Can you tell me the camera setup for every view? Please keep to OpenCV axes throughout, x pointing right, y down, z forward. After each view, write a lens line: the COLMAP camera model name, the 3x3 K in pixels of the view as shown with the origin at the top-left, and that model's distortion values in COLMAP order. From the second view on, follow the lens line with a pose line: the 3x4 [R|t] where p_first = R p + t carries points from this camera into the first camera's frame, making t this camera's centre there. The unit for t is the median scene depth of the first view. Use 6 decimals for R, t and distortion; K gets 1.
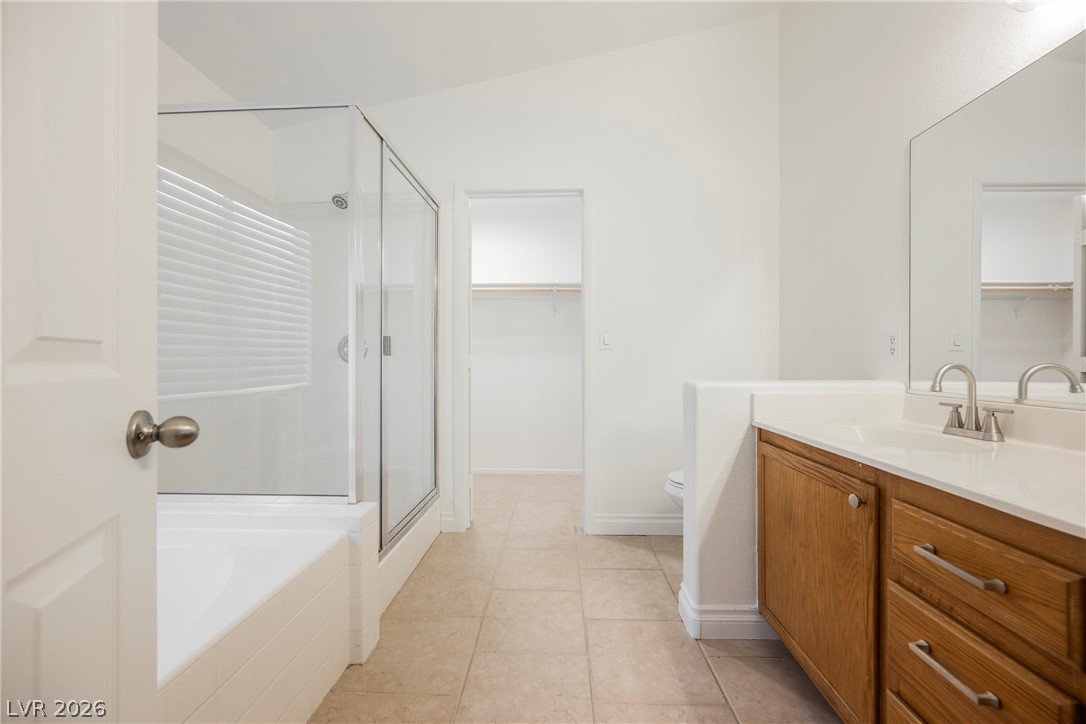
lens RADIAL K [[424.6, 0, 543.4], [0, 424.6, 359.4], [0, 0, 1]] dist [0.001777, 0.000575]
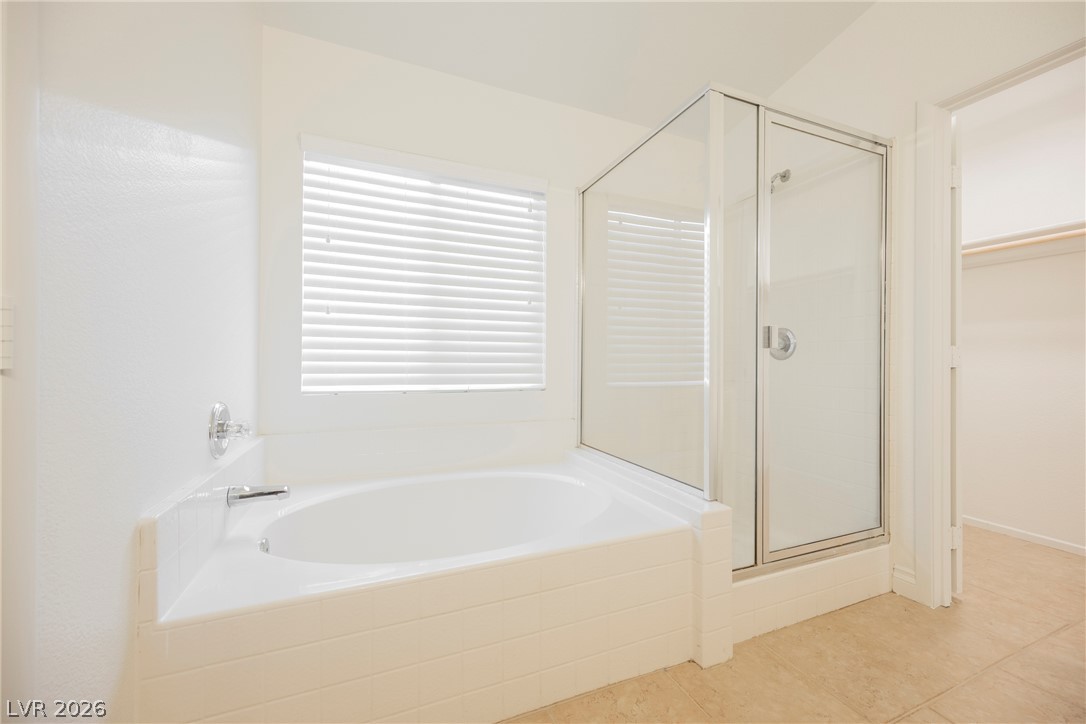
lens RADIAL K [[424.6, 0, 544.1], [0, 424.6, 361.4], [0, 0, 1]] dist [0.001777, 0.000575]
pose [[0.430968, 0.004363, -0.902357, 0.216812], [-0.003985, 0.999988, 0.002932, 0.016465], [0.902358, 0.002332, 0.430980, 0.198385]]
